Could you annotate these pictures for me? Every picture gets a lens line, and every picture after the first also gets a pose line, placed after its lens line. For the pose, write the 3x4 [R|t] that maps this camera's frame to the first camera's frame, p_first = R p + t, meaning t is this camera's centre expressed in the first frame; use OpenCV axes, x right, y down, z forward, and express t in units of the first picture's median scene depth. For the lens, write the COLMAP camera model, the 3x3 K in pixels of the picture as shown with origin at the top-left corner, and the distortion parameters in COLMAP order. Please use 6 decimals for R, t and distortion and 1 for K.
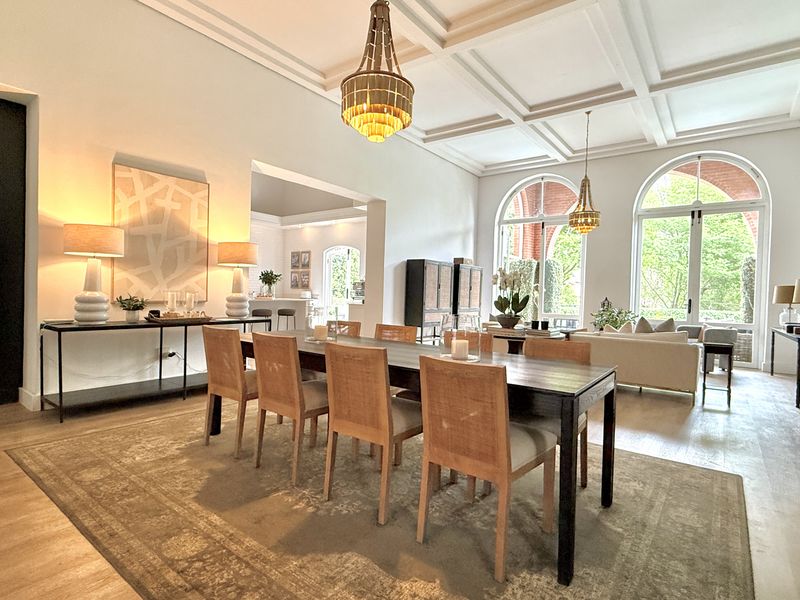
lens RADIAL K [[425.5, 0, 397.1], [0, 425.5, 298.4], [0, 0, 1]] dist [-0.002694, 0.002419]
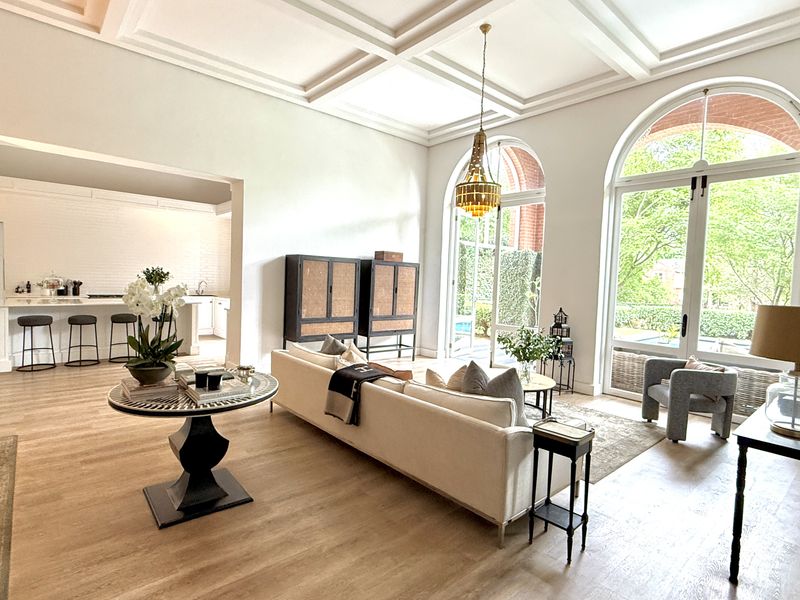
lens RADIAL K [[425.5, 0, 396.9], [0, 425.5, 295.7], [0, 0, 1]] dist [-0.002694, 0.002419]
pose [[0.978671, 0.016084, -0.204805, 0.426218], [-0.011269, 0.999633, 0.024651, -0.041613], [0.205126, -0.021818, 0.978492, 0.301705]]
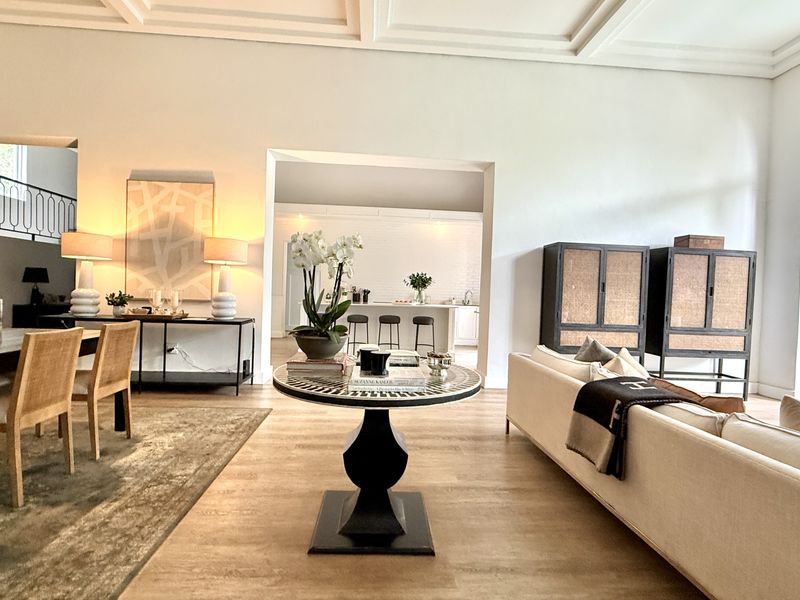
lens RADIAL K [[425.5, 0, 397.8], [0, 425.5, 298.5], [0, 0, 1]] dist [-0.002694, 0.002419]
pose [[0.659697, 0.003381, -0.751524, 0.399376], [-0.025338, 0.999521, -0.017745, 0.005469], [0.751104, 0.030748, 0.659467, 0.455034]]
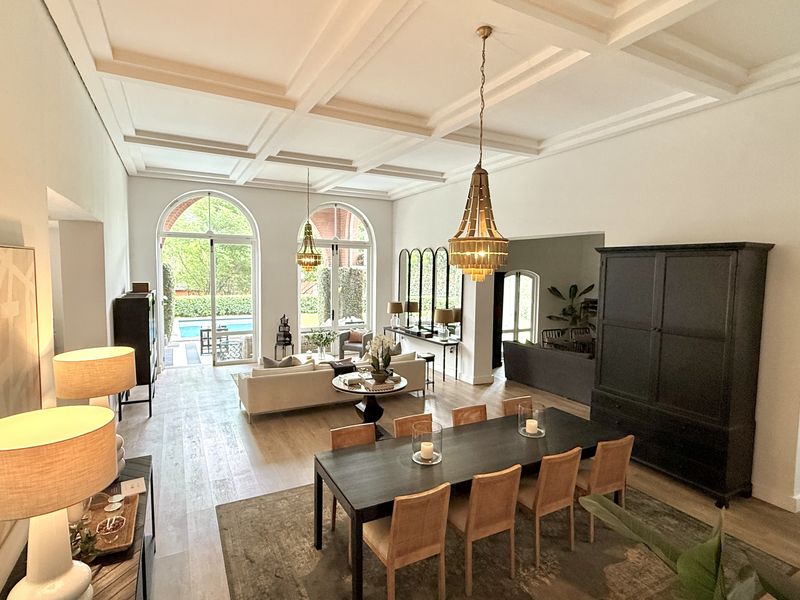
lens RADIAL K [[425.5, 0, 397.5], [0, 425.5, 298.4], [0, 0, 1]] dist [-0.002694, 0.002419]
pose [[0.419395, -0.086237, 0.903699, -0.486793], [0.010182, 0.995862, 0.090307, -0.169098], [-0.907747, -0.028673, 0.418537, 0.268853]]
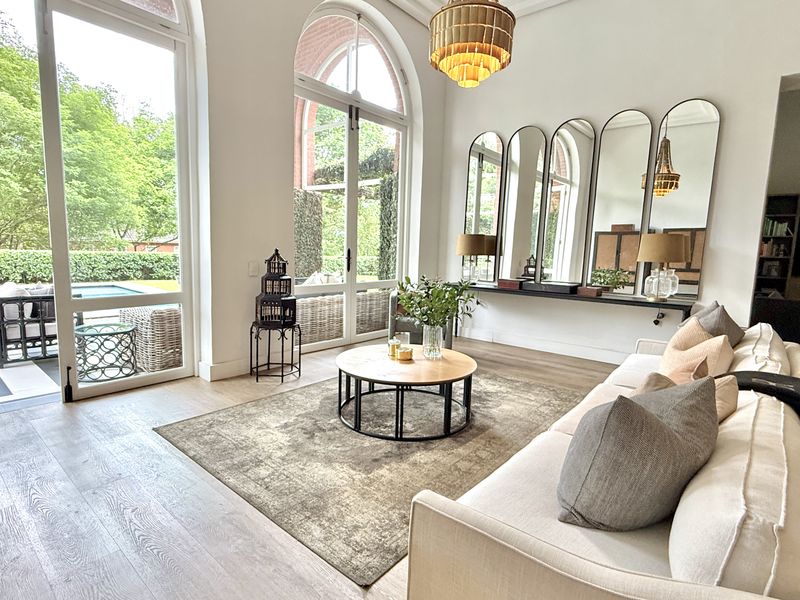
lens RADIAL K [[425.5, 0, 398.8], [0, 425.5, 299.9], [0, 0, 1]] dist [-0.002694, 0.002419]
pose [[0.053799, -0.150918, 0.987081, 0.050545], [-0.019088, 0.988177, 0.152126, -0.023700], [-0.998369, -0.027026, 0.050282, 0.969461]]
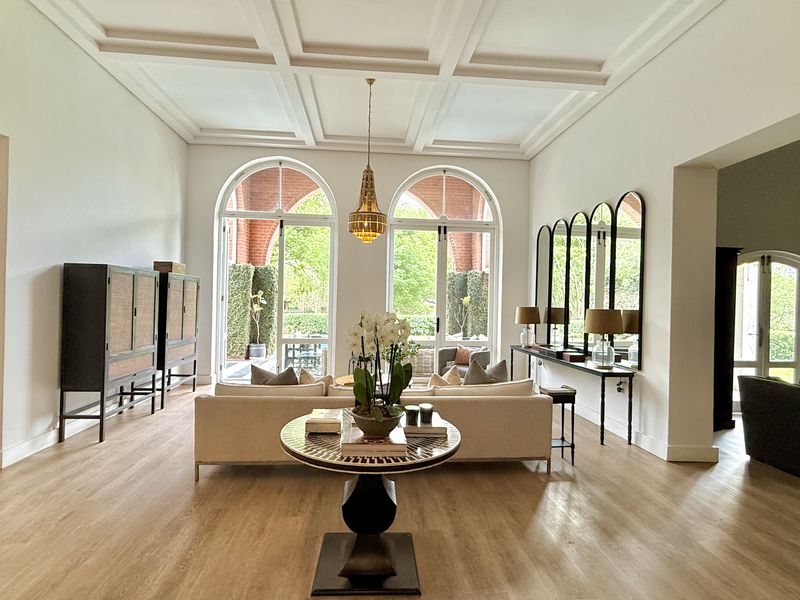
lens RADIAL K [[425.5, 0, 396.9], [0, 425.5, 299.3], [0, 0, 1]] dist [-0.002694, 0.002419]
pose [[0.743347, -0.012462, 0.668790, -0.024966], [0.008440, 0.999922, 0.009251, -0.053946], [-0.668852, -0.001232, 0.743394, 0.378047]]
